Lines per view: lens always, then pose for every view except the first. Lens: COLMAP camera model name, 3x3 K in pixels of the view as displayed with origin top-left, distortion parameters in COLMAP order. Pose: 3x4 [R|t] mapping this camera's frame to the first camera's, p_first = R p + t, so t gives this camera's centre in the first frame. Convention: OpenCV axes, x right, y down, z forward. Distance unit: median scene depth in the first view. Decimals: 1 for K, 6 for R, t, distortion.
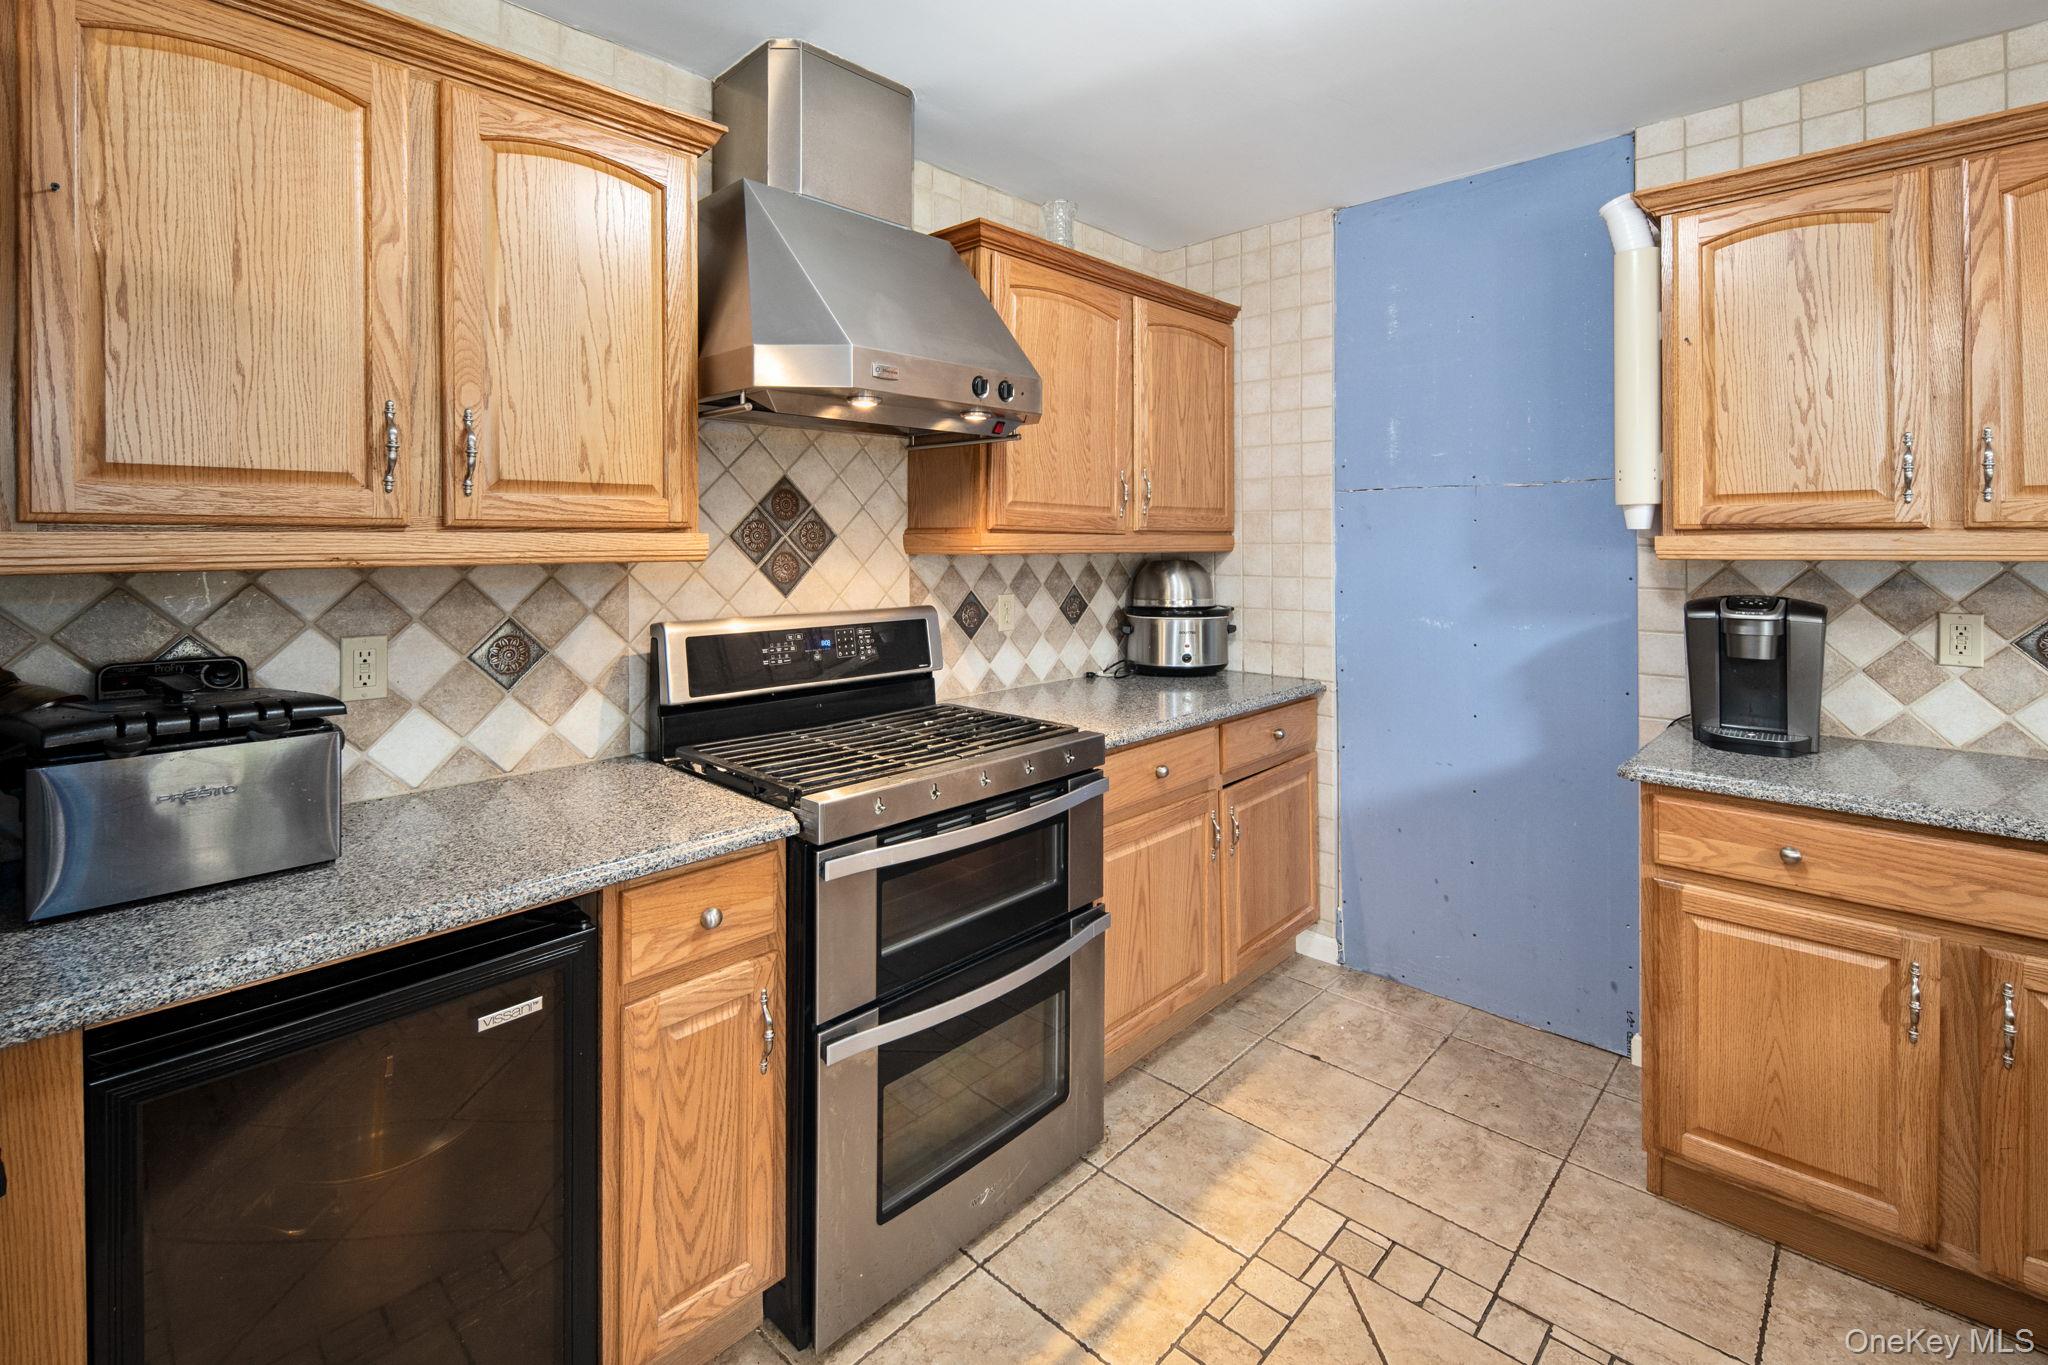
lens RADIAL K [[920.8, 0, 1013.6], [0, 920.8, 542.2], [0, 0, 1]] dist [0.006810, -0.003775]
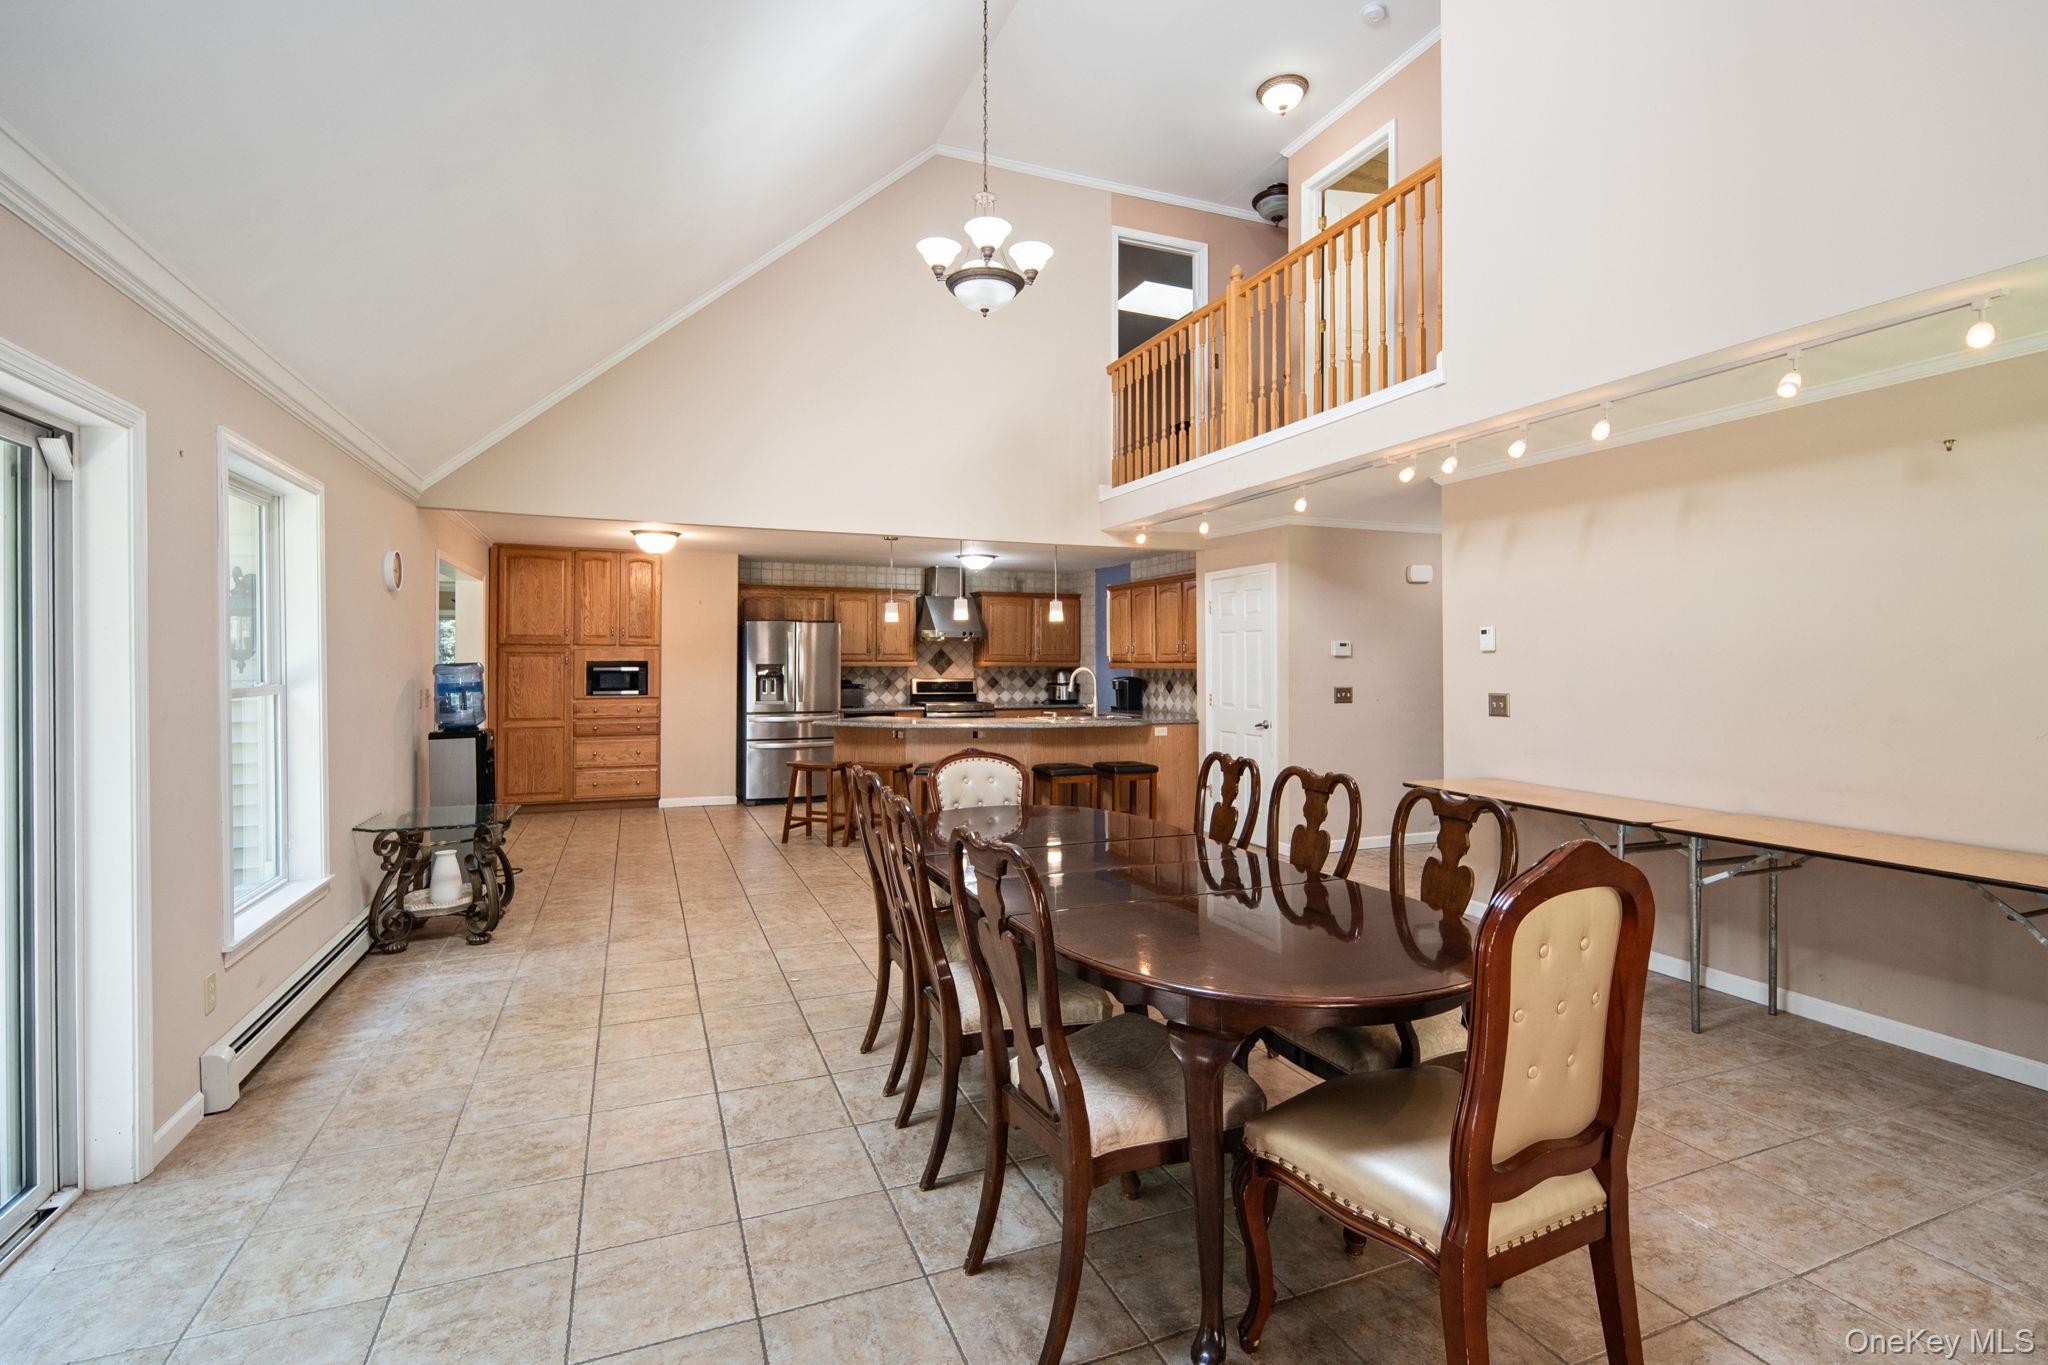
lens RADIAL K [[920.8, 0, 1002.3], [0, 920.8, 649.1], [0, 0, 1]] dist [0.006810, -0.003775]
pose [[0.909688, -0.000987, -0.415290, 2.161422], [-0.005244, 0.999890, -0.013864, -0.010474], [0.415258, 0.014789, 0.909583, -3.400143]]
